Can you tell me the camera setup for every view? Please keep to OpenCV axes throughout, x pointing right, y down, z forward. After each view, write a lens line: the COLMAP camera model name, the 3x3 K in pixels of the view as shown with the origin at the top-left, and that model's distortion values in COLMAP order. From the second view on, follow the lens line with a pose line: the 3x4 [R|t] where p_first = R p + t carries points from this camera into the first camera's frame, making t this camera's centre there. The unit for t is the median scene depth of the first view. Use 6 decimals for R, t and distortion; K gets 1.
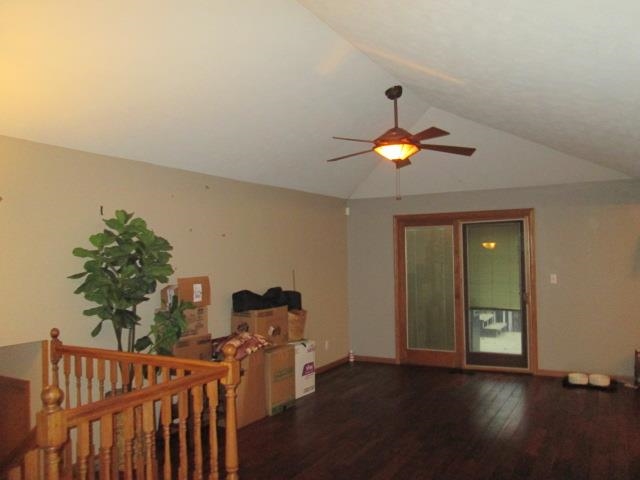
lens RADIAL K [[550.0, 0, 320.0], [0, 550.0, 240.0], [0, 0, 1]] dist [-0.003432, -0.009172]
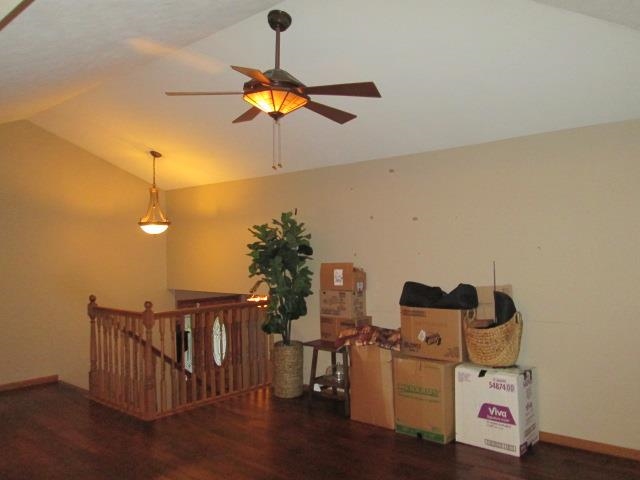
lens RADIAL K [[550.0, 0, 320.0], [0, 550.0, 240.0], [0, 0, 1]] dist [-0.003432, -0.009172]
pose [[-0.219930, 0.011955, -0.975442, 0.731594], [0.052964, 0.998596, 0.000297, 0.017550], [0.974077, -0.051598, -0.220255, 1.048946]]
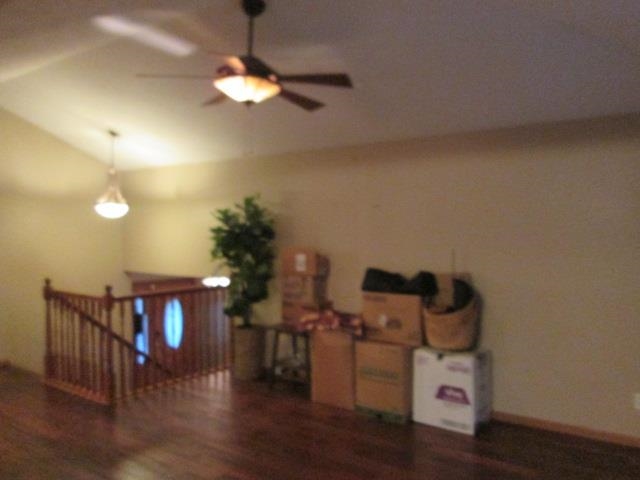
lens RADIAL K [[550.0, 0, 320.0], [0, 550.0, 240.0], [0, 0, 1]] dist [-0.003432, -0.009172]
pose [[-0.127197, 0.043532, -0.990922, 0.747176], [0.033818, 0.998646, 0.039530, 0.007841], [0.991301, -0.028483, -0.128497, 1.025786]]
